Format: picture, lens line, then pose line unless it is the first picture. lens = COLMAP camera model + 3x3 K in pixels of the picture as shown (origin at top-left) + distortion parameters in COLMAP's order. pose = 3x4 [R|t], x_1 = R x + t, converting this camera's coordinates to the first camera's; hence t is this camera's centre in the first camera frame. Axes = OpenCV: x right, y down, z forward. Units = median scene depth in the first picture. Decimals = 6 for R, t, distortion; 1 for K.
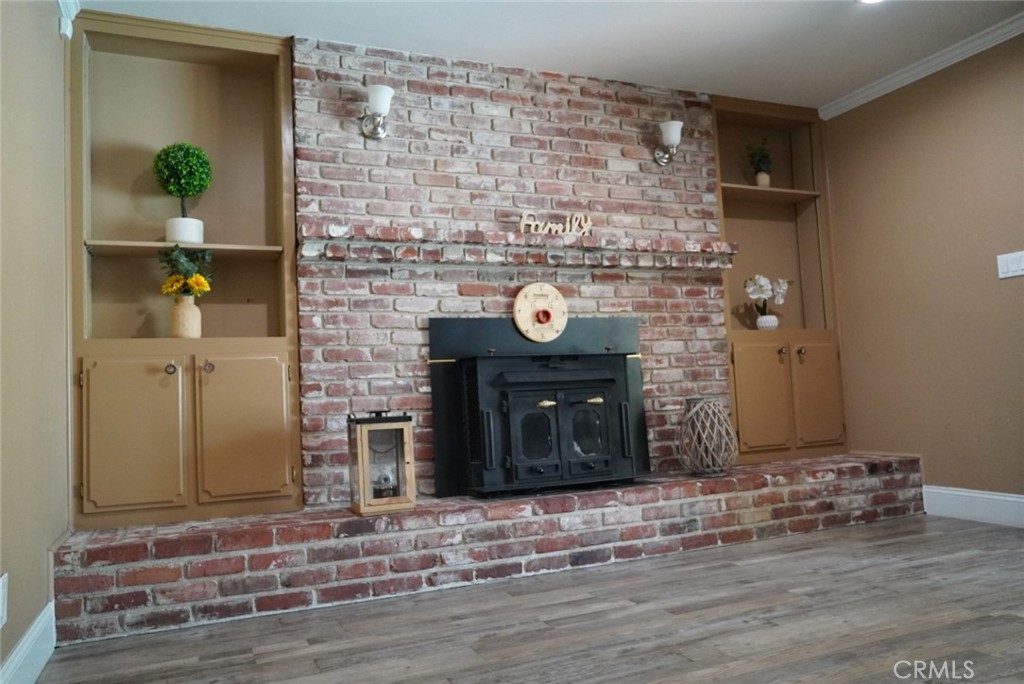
lens RADIAL K [[768.4, 0, 515.4], [0, 768.4, 342.2], [0, 0, 1]] dist [-0.034631, 0.027763]
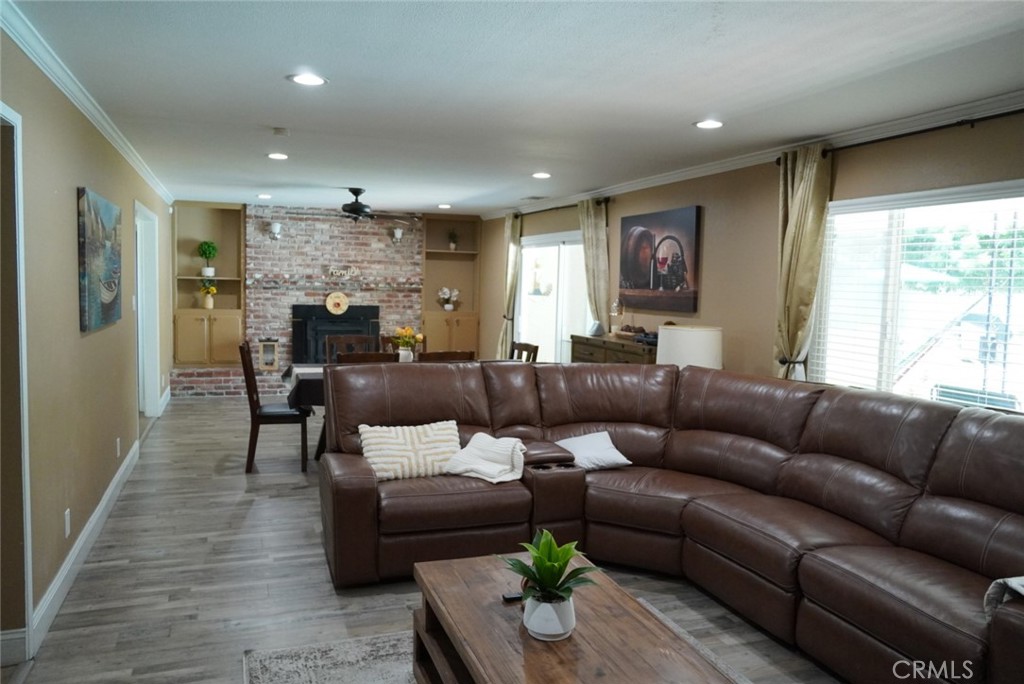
lens RADIAL K [[768.4, 0, 511.8], [0, 768.4, 342.7], [0, 0, 1]] dist [-0.034631, 0.027763]
pose [[0.995124, 0.078622, -0.059559, 0.882775], [-0.068662, 0.985688, 0.153964, -0.388902], [0.070812, -0.149124, 0.986280, -1.771829]]
